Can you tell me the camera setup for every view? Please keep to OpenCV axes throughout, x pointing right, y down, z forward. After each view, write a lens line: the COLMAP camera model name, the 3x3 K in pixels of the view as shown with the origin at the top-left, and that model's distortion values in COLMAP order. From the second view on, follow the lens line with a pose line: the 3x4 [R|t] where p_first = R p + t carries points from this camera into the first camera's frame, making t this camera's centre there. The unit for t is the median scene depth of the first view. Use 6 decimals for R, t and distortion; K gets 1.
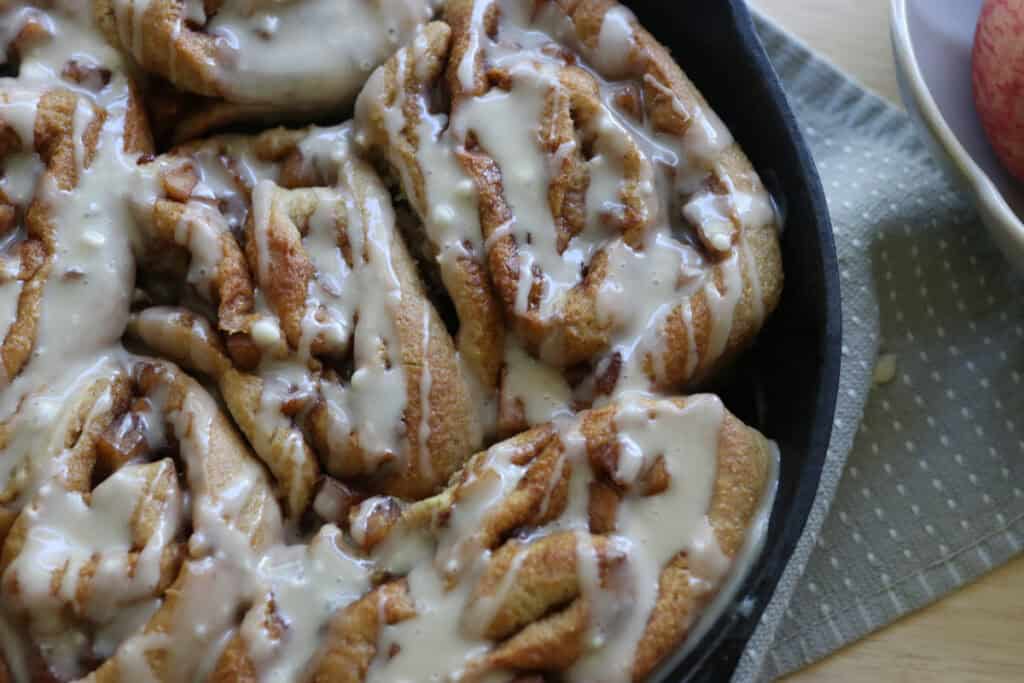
lens RADIAL K [[1752.7, 0, 507.9], [0, 1752.7, 336.7], [0, 0, 1]] dist [-0.039644, 0.000000]
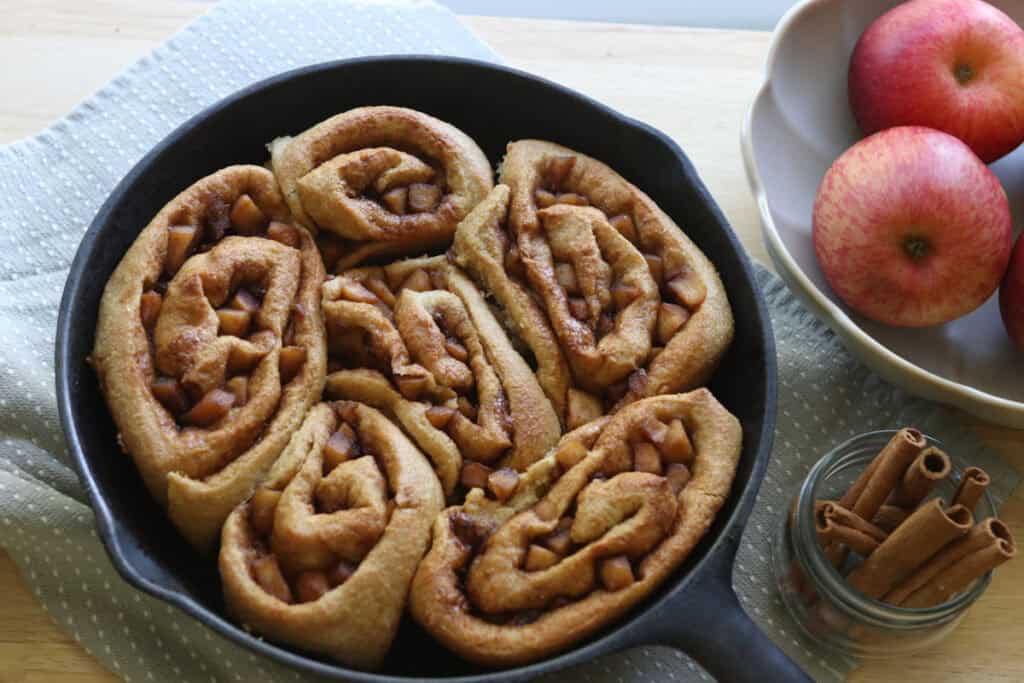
lens RADIAL K [[1752.7, 0, 515.1], [0, 1752.7, 344.0], [0, 0, 1]] dist [-0.039644, 0.000000]
pose [[0.990729, -0.075191, 0.113144, -0.229983], [0.094173, 0.980396, -0.173077, 0.250433], [-0.097912, 0.182127, 0.978388, -0.558568]]
